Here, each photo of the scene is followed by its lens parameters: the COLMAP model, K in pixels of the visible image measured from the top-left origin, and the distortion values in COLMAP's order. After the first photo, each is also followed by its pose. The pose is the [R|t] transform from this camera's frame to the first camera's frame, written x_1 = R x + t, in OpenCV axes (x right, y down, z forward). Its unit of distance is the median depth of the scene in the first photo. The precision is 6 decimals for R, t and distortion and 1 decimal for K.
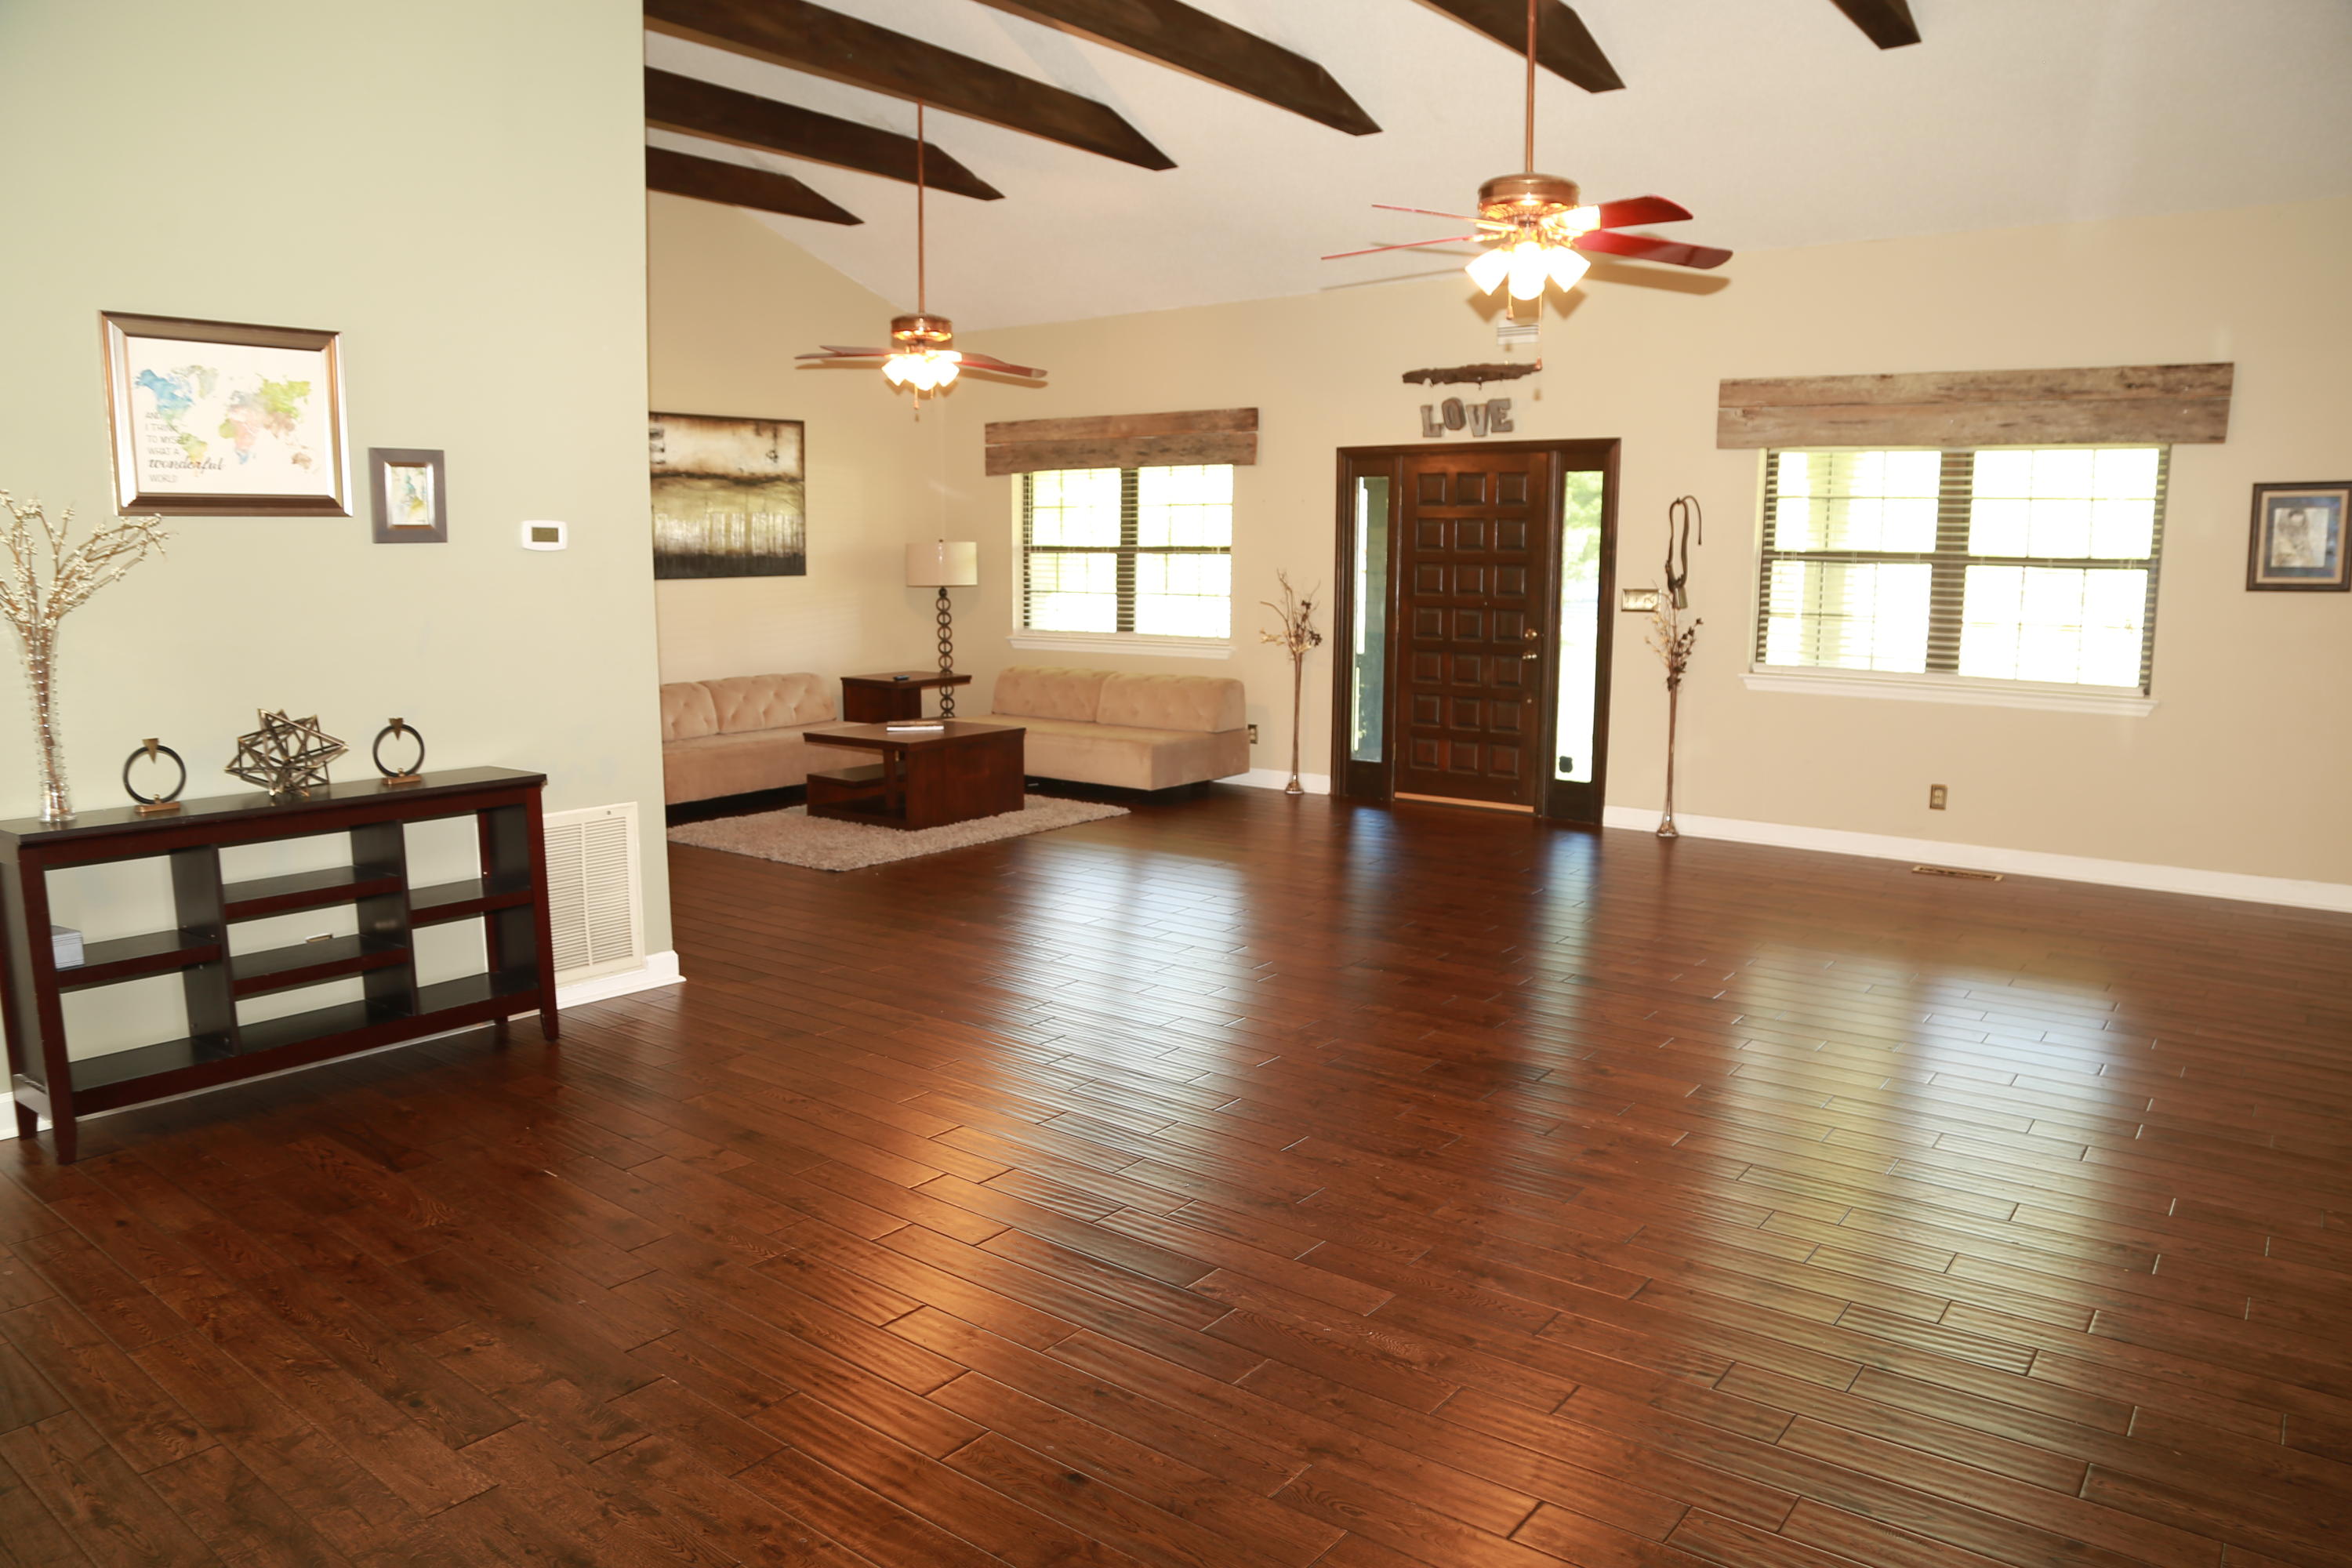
lens RADIAL K [[1598.1, 0, 1178.1], [0, 1598.1, 793.1], [0, 0, 1]] dist [-0.113975, 0.048093]
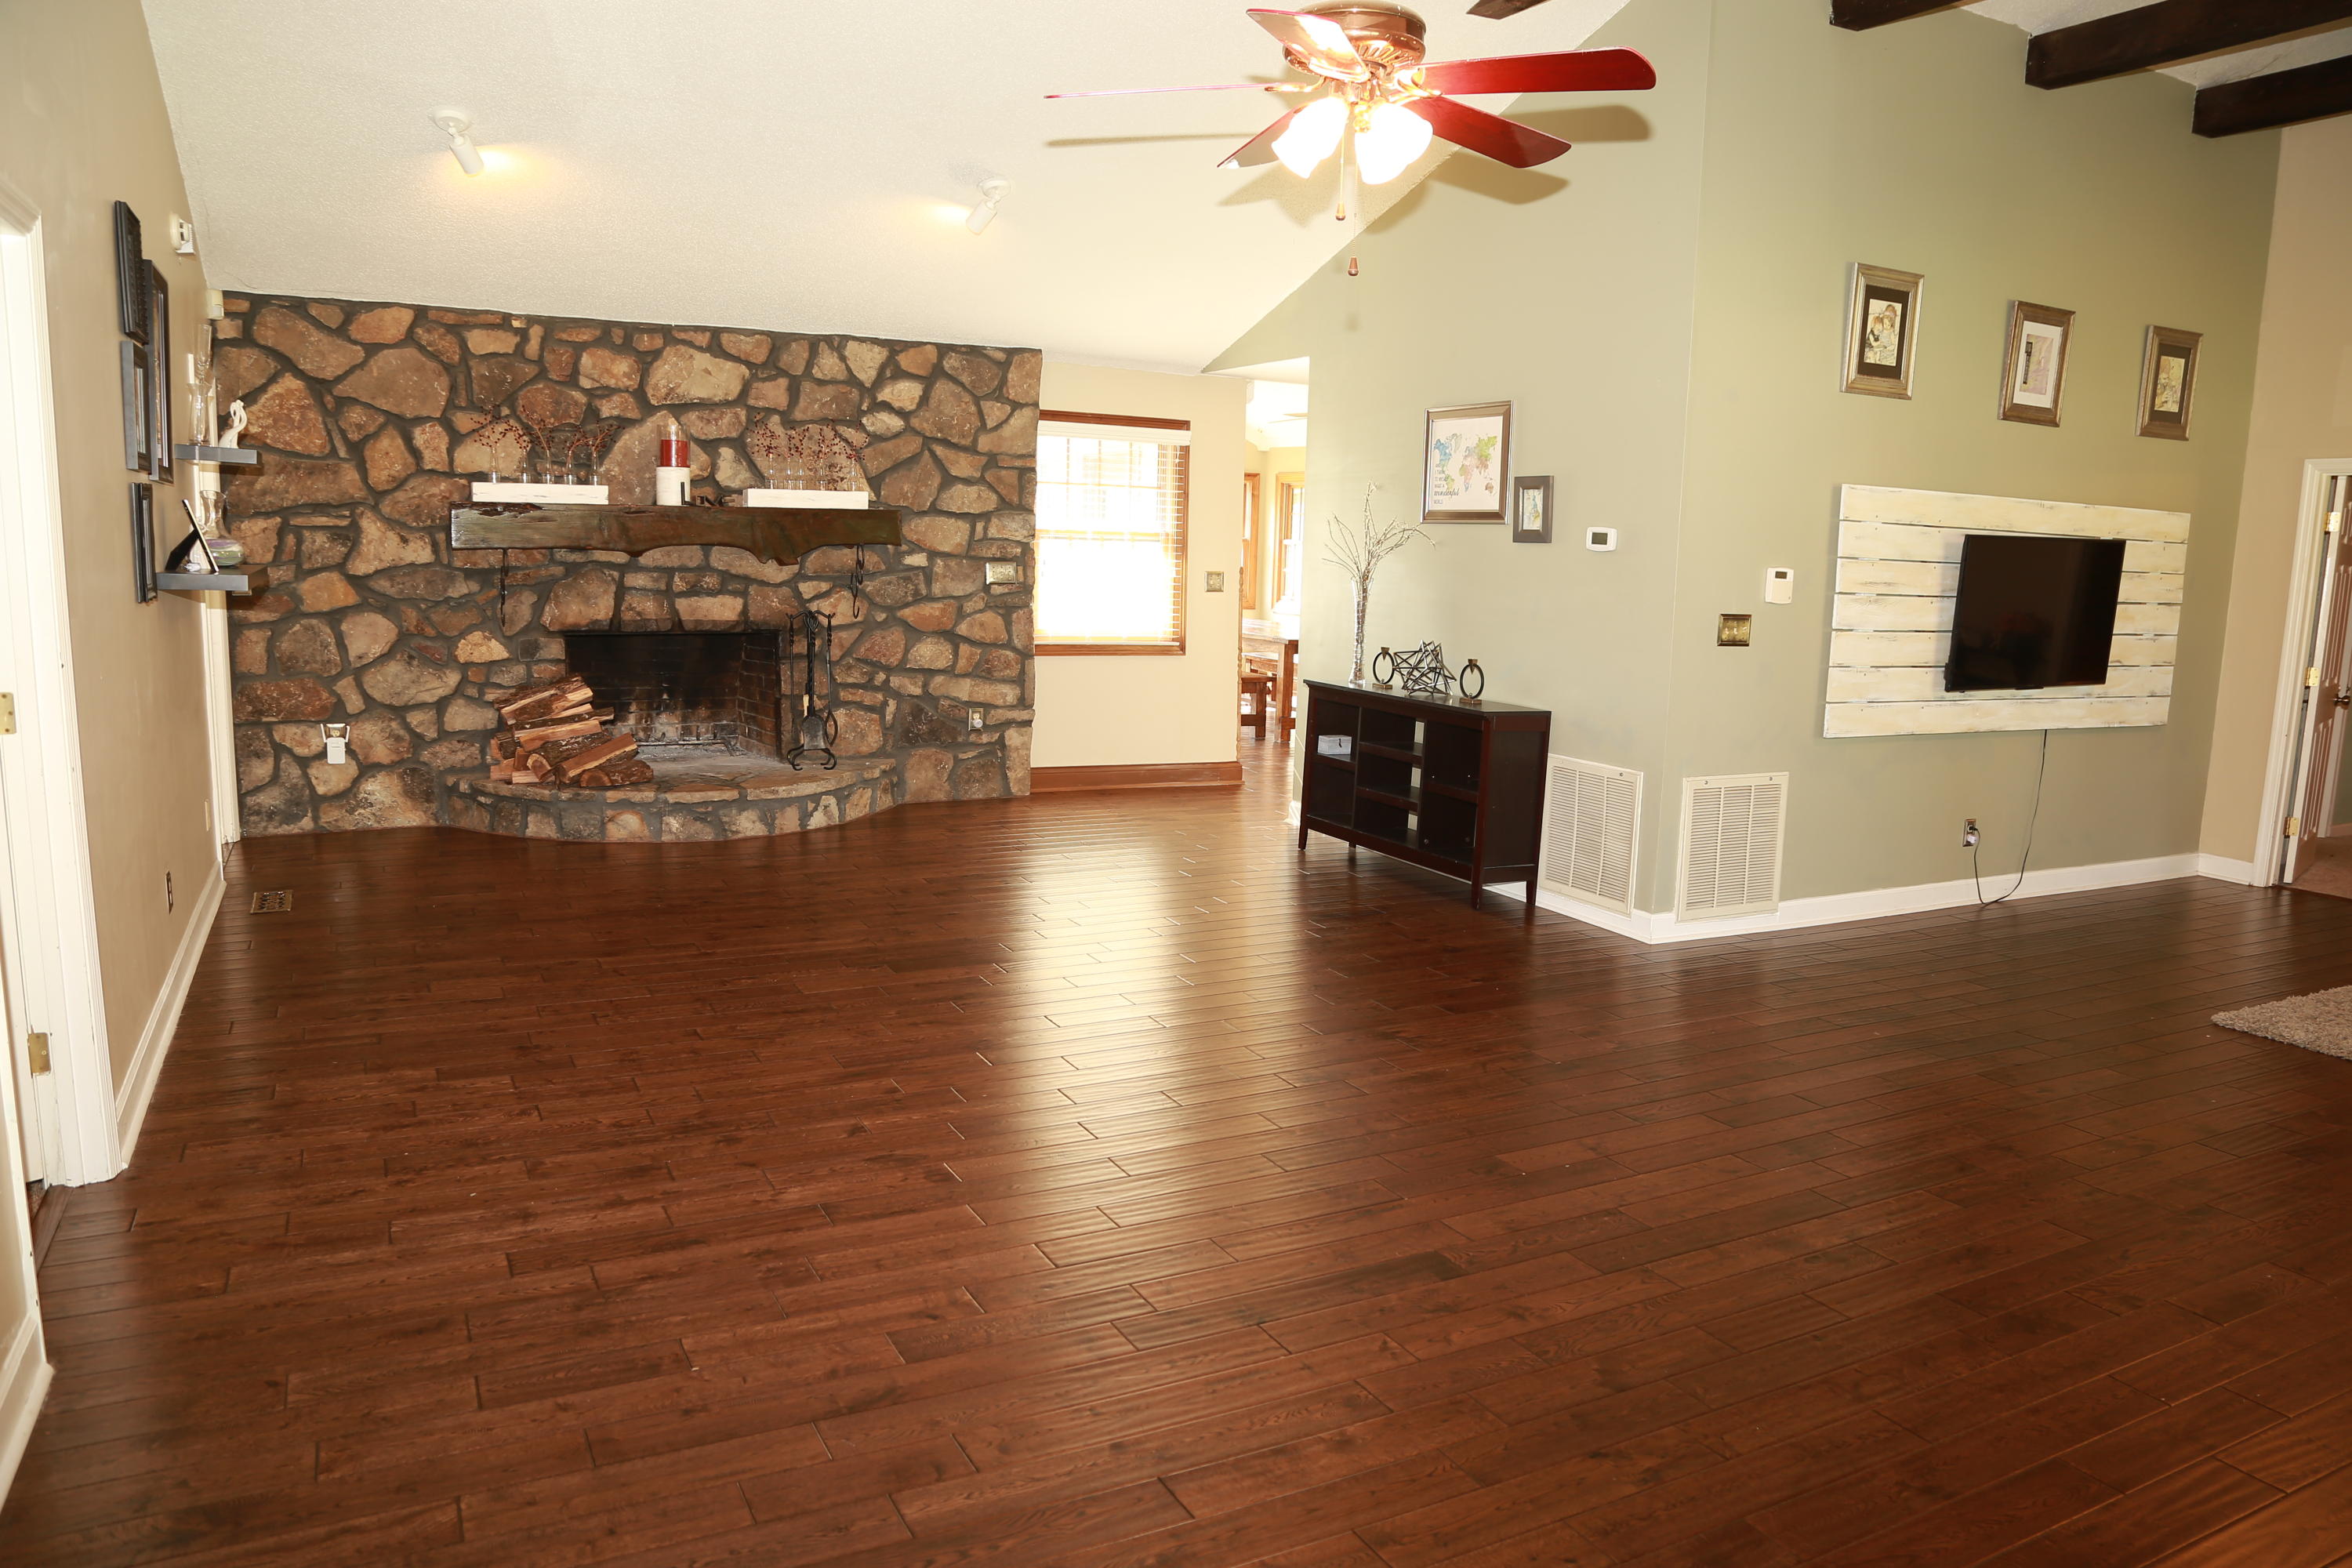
lens RADIAL K [[1598.1, 0, 1174.5], [0, 1598.1, 790.1], [0, 0, 1]] dist [-0.113975, 0.048093]
pose [[-0.416637, 0.122845, -0.900734, 0.996251], [-0.167536, 0.963480, 0.208896, -0.196919], [0.893502, 0.237940, -0.380841, 1.353428]]
